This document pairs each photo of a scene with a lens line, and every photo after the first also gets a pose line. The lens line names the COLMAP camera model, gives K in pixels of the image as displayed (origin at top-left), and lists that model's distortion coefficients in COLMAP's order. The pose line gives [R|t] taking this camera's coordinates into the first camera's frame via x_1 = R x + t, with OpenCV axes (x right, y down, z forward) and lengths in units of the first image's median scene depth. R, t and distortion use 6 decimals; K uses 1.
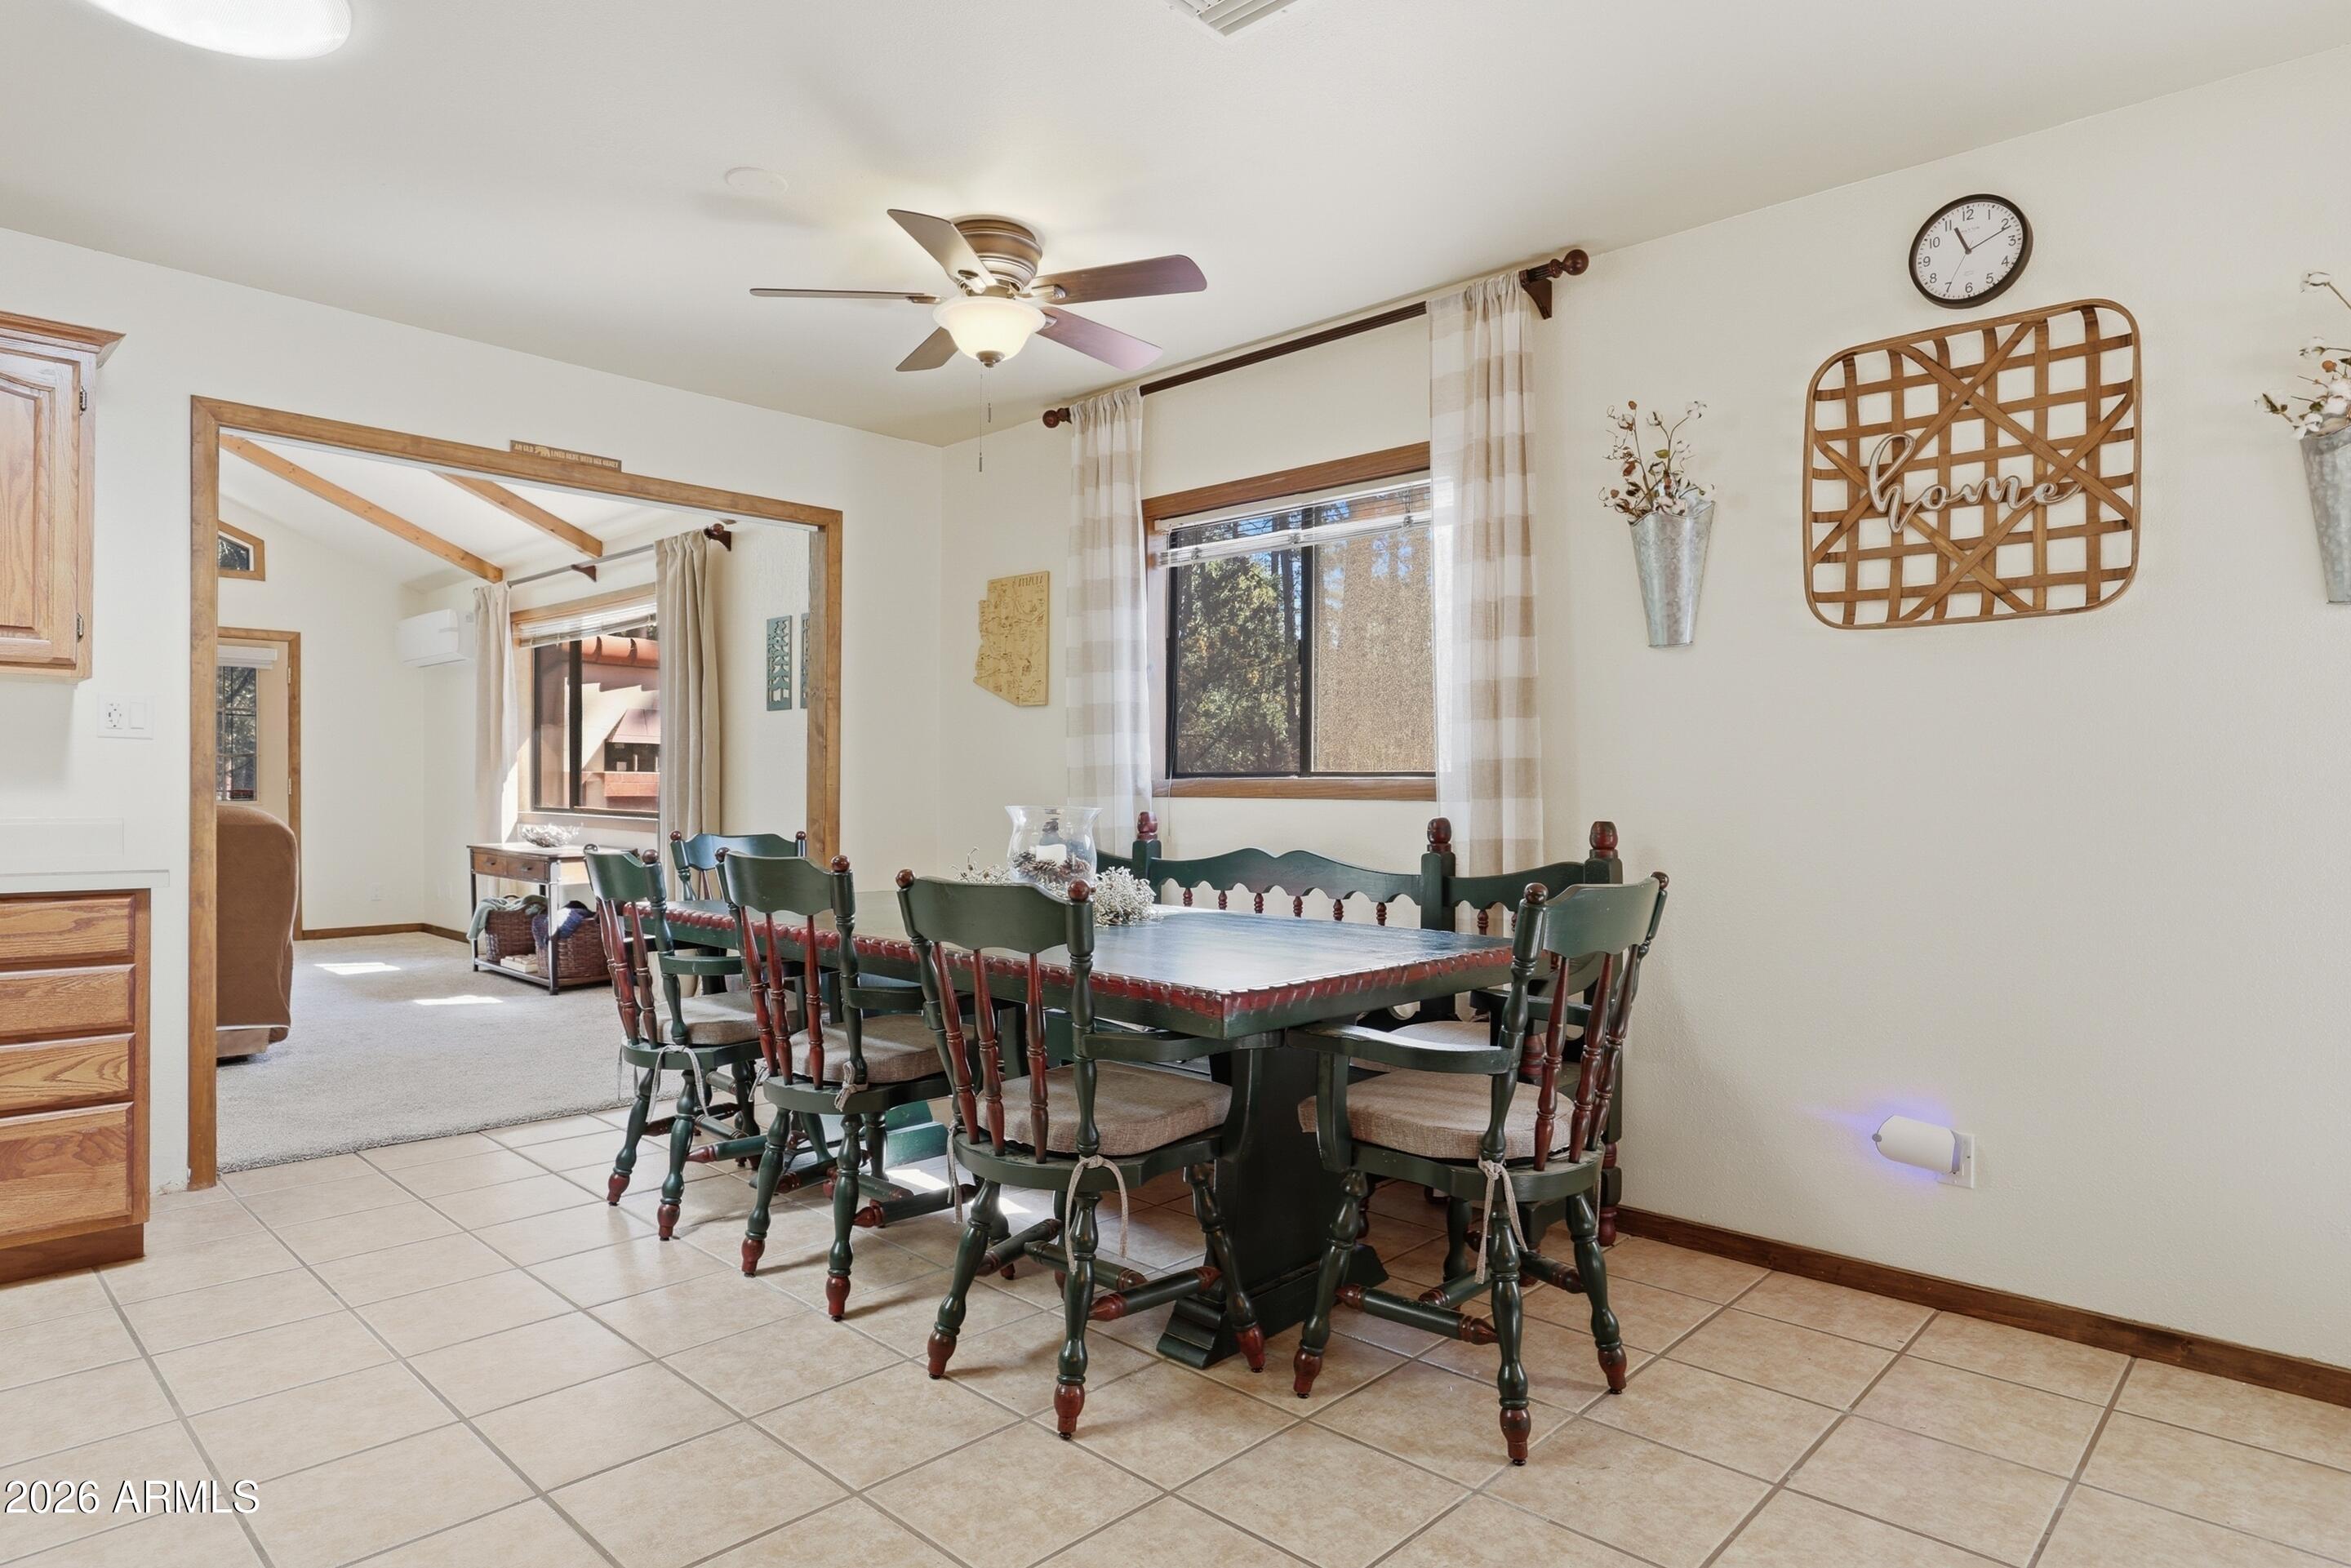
lens RADIAL K [[1309.6, 0, 1174.3], [0, 1309.6, 782.5], [0, 0, 1]] dist [-0.001866, -0.000407]
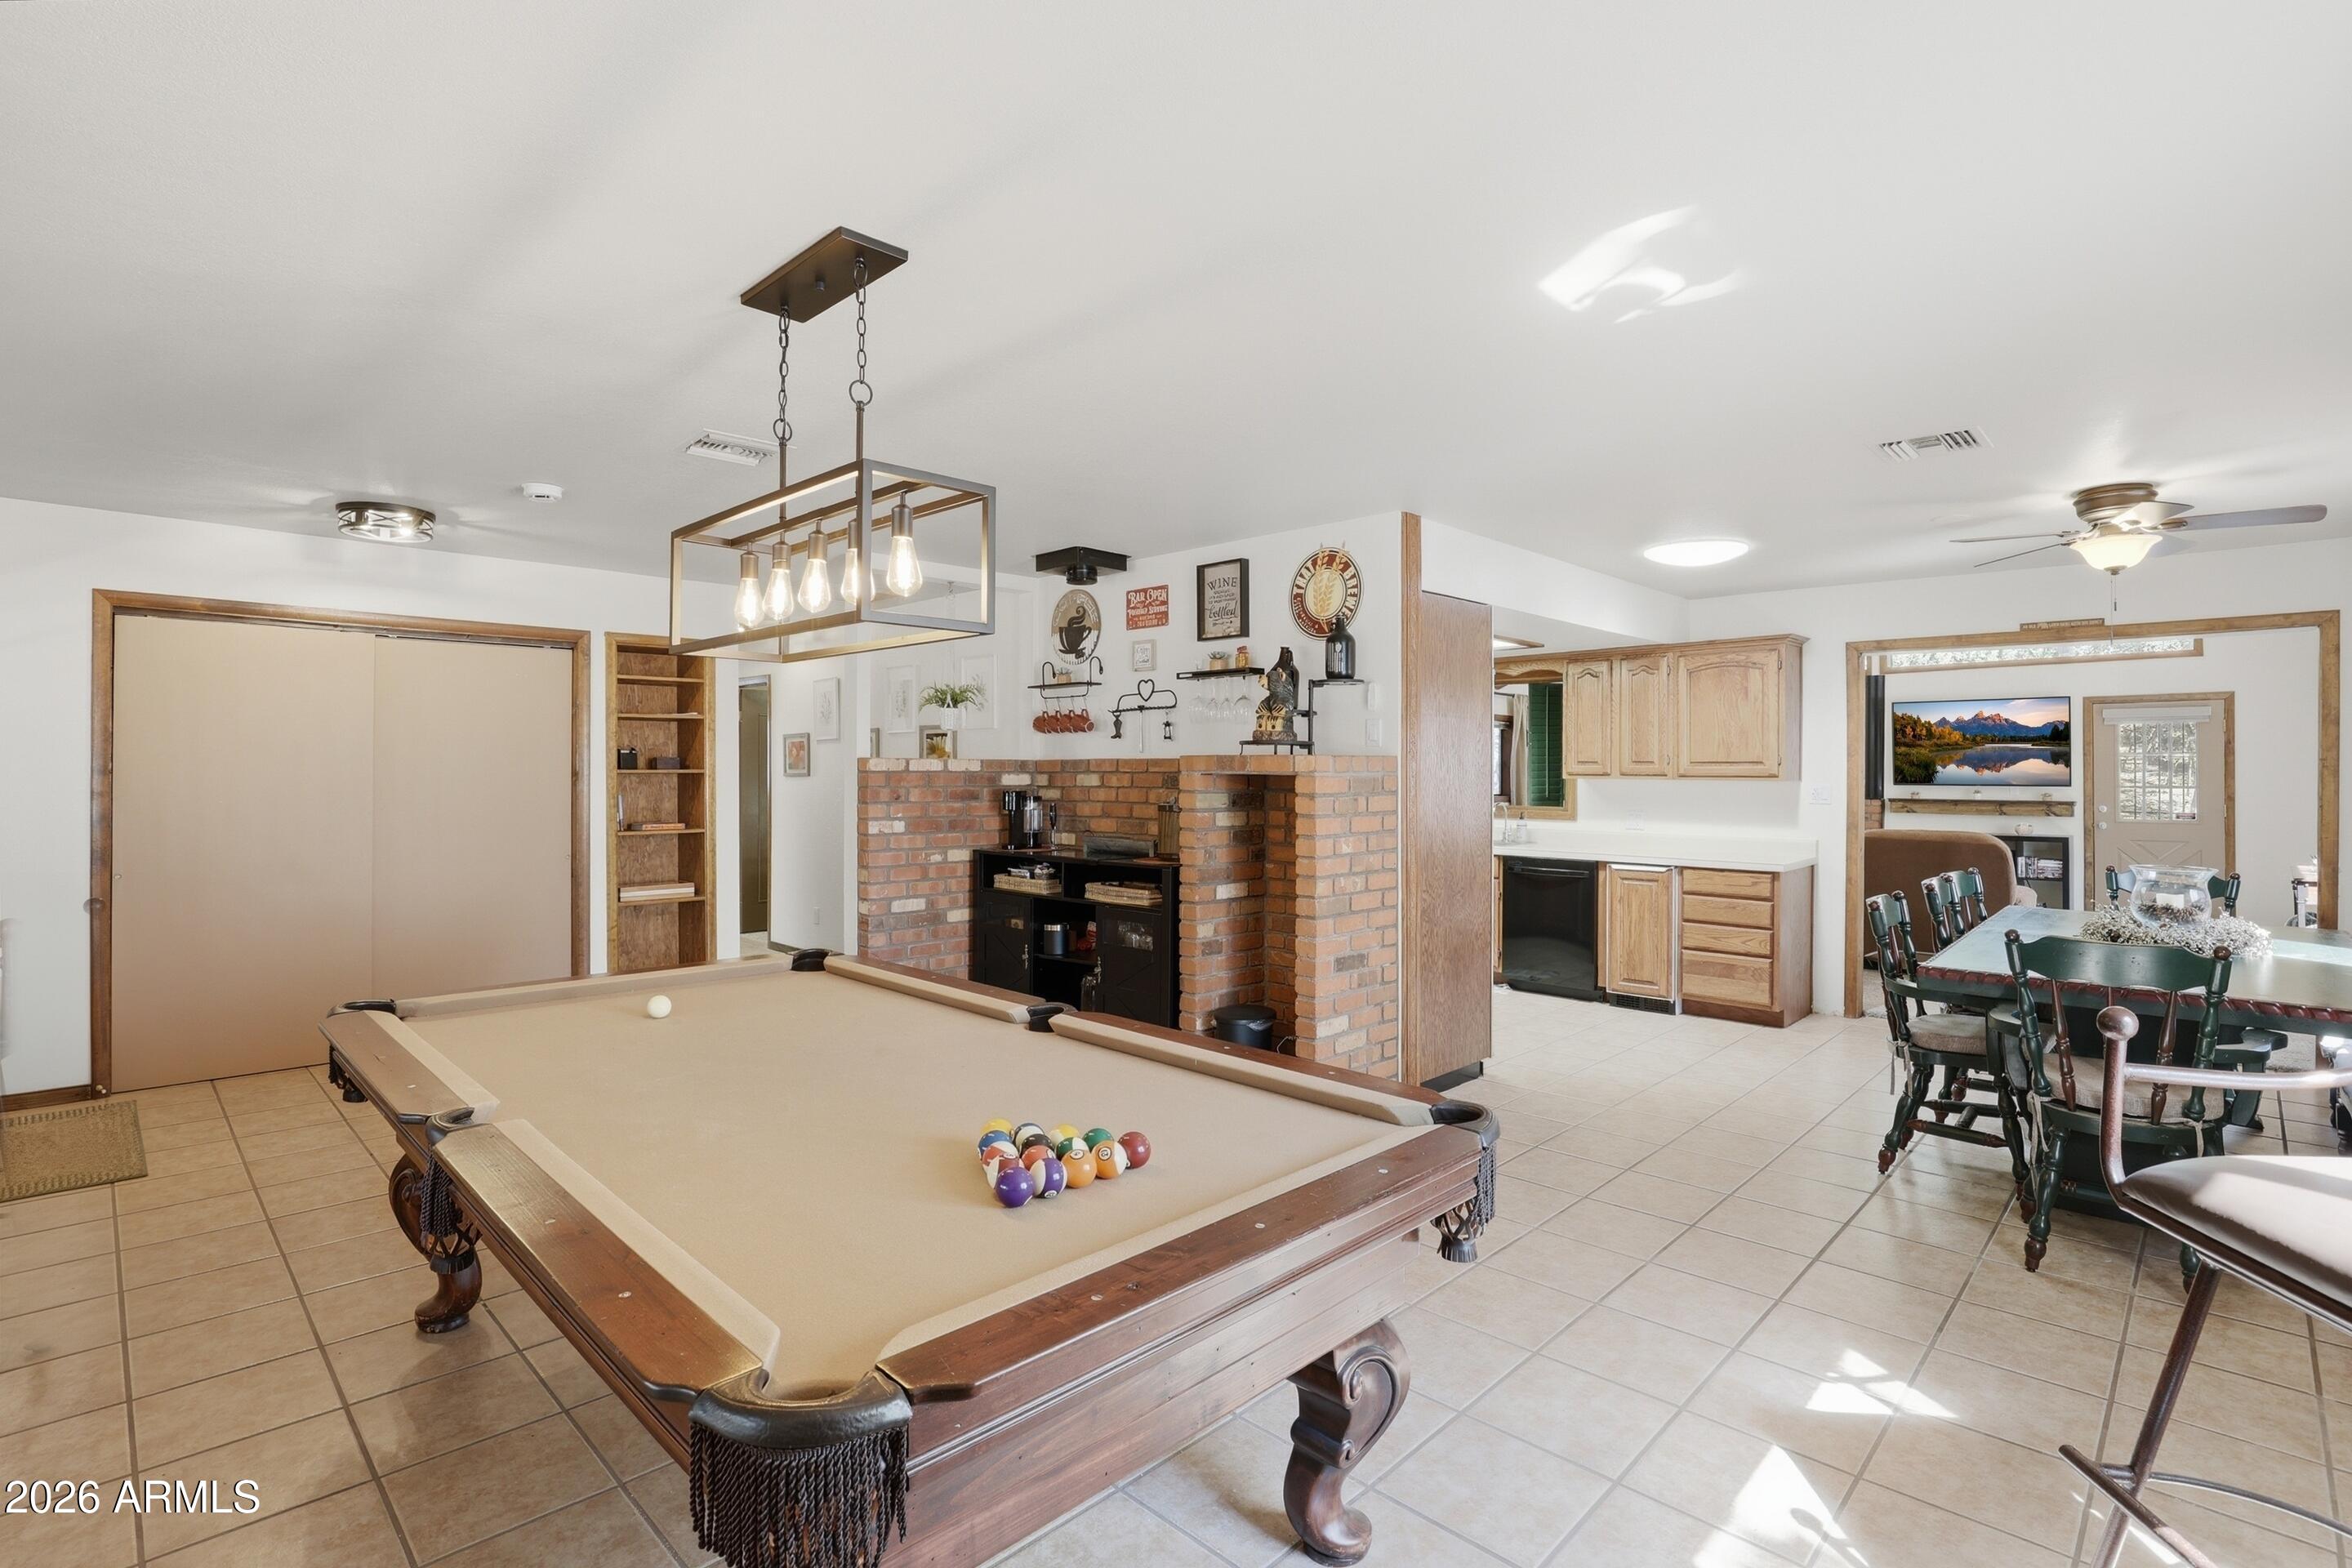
lens RADIAL K [[1085.9, 0, 1173.2], [0, 1085.9, 779.0], [0, 0, 1]] dist [-0.000253, -0.000103]
pose [[-0.012277, 0.000262, -0.999925, 1.119811], [0.001491, 0.999999, 0.000244, -0.084266], [0.999924, -0.001488, -0.012277, -0.073811]]
